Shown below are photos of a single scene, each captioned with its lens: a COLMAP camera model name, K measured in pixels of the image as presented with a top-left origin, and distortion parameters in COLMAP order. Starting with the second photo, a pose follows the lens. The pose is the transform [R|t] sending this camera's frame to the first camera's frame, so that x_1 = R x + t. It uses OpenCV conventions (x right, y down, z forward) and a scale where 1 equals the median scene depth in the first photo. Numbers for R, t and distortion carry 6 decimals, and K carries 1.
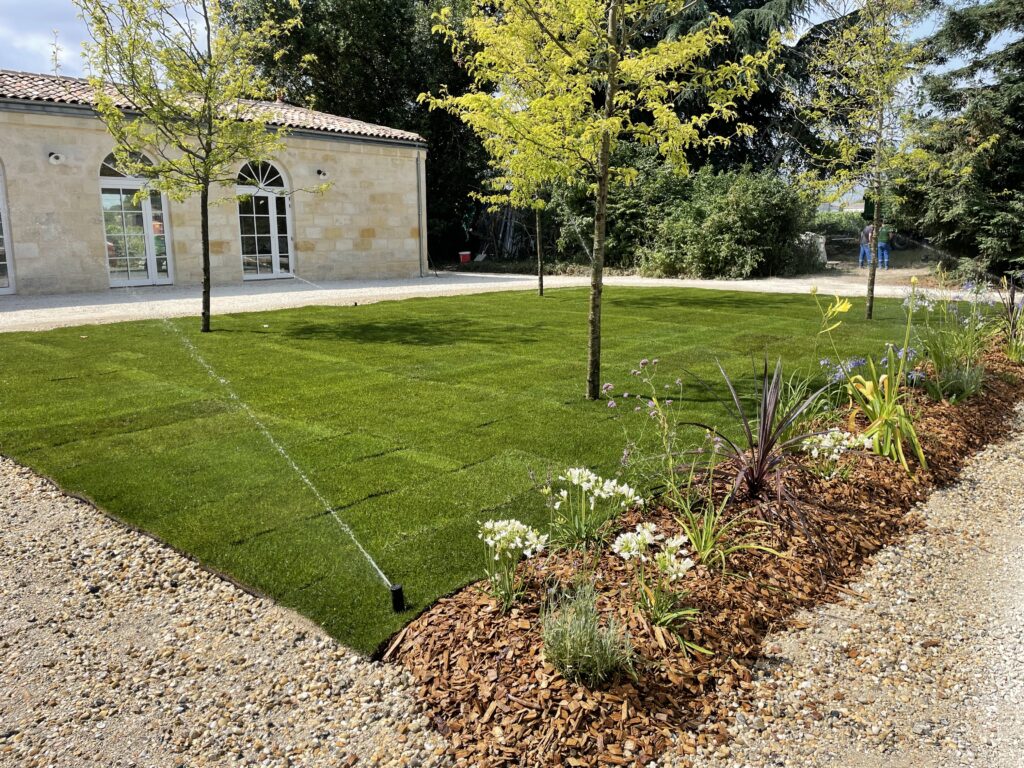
lens RADIAL K [[760.0, 0, 516.3], [0, 760.0, 371.2], [0, 0, 1]] dist [0.098375, -0.132952]
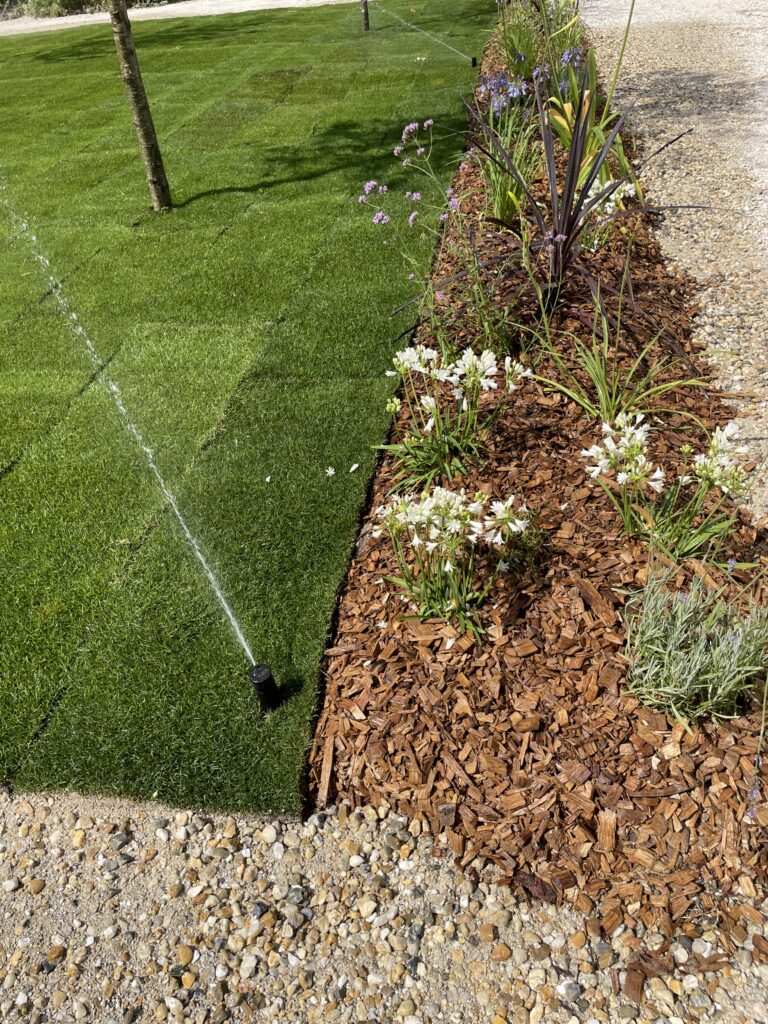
lens RADIAL K [[780.6, 0, 397.3], [0, 780.6, 514.1], [0, 0, 1]] dist [0.096789, -0.130124]
pose [[0.840525, -0.379196, 0.386947, -0.041853], [0.174129, 0.865412, 0.469832, -0.009890], [-0.513027, -0.327526, 0.793429, 0.093068]]
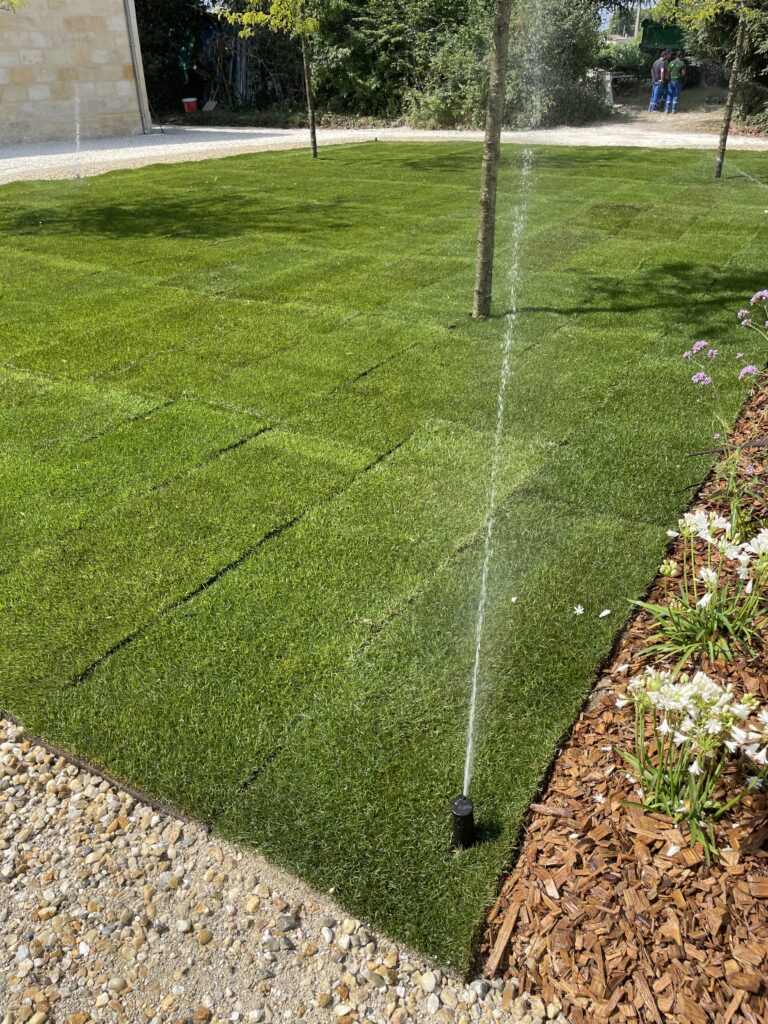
lens RADIAL K [[780.6, 0, 397.3], [0, 780.6, 514.1], [0, 0, 1]] dist [0.096789, -0.130124]
pose [[0.984611, -0.094647, 0.146914, -0.044058], [0.042201, 0.944540, 0.325674, -0.013874], [-0.169591, -0.314462, 0.933998, 0.096551]]
